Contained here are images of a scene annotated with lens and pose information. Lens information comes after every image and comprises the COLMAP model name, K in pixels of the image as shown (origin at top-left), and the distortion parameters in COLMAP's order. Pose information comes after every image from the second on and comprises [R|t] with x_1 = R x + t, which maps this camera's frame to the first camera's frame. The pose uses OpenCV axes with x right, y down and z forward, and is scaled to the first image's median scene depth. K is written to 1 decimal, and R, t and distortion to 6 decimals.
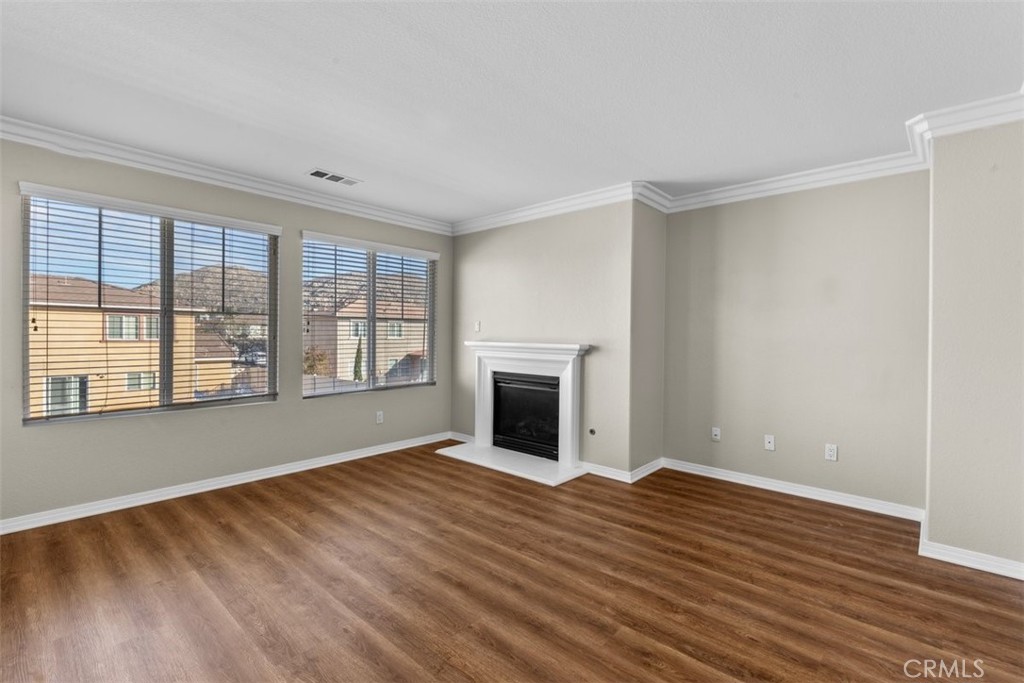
lens RADIAL K [[469.9, 0, 510.3], [0, 469.9, 337.7], [0, 0, 1]] dist [0.012316, -0.000283]
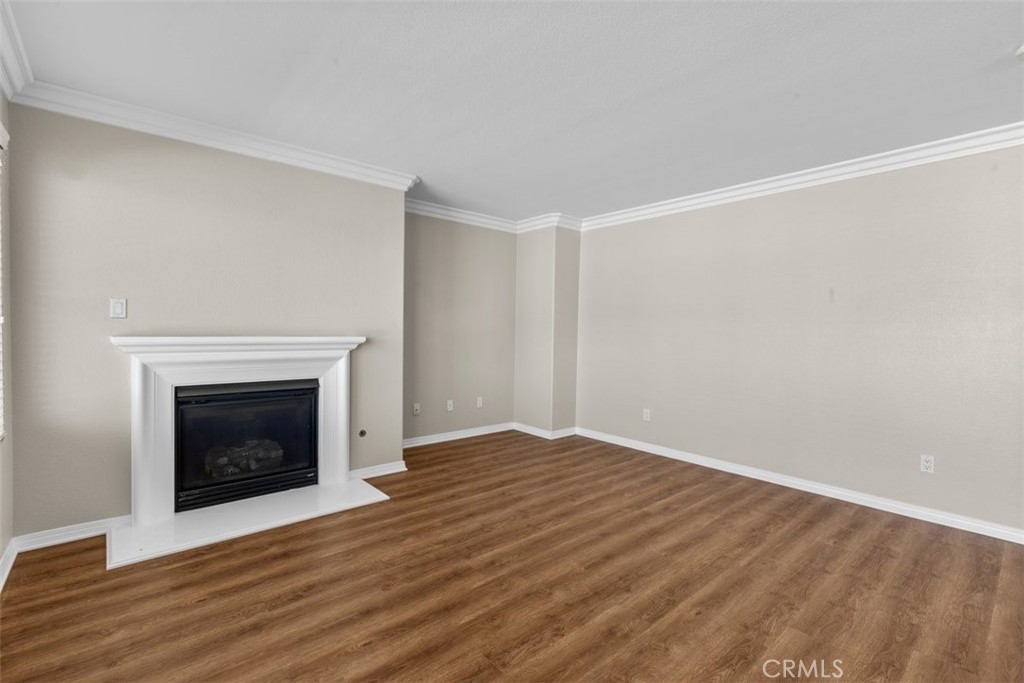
lens RADIAL K [[459.4, 0, 512.0], [0, 459.4, 341.5], [0, 0, 1]] dist [0.002169, -0.000147]
pose [[0.113721, -0.037930, 0.992788, -0.863484], [-0.006184, 0.999225, 0.038884, -0.015216], [-0.993494, -0.010562, 0.113398, 0.808574]]
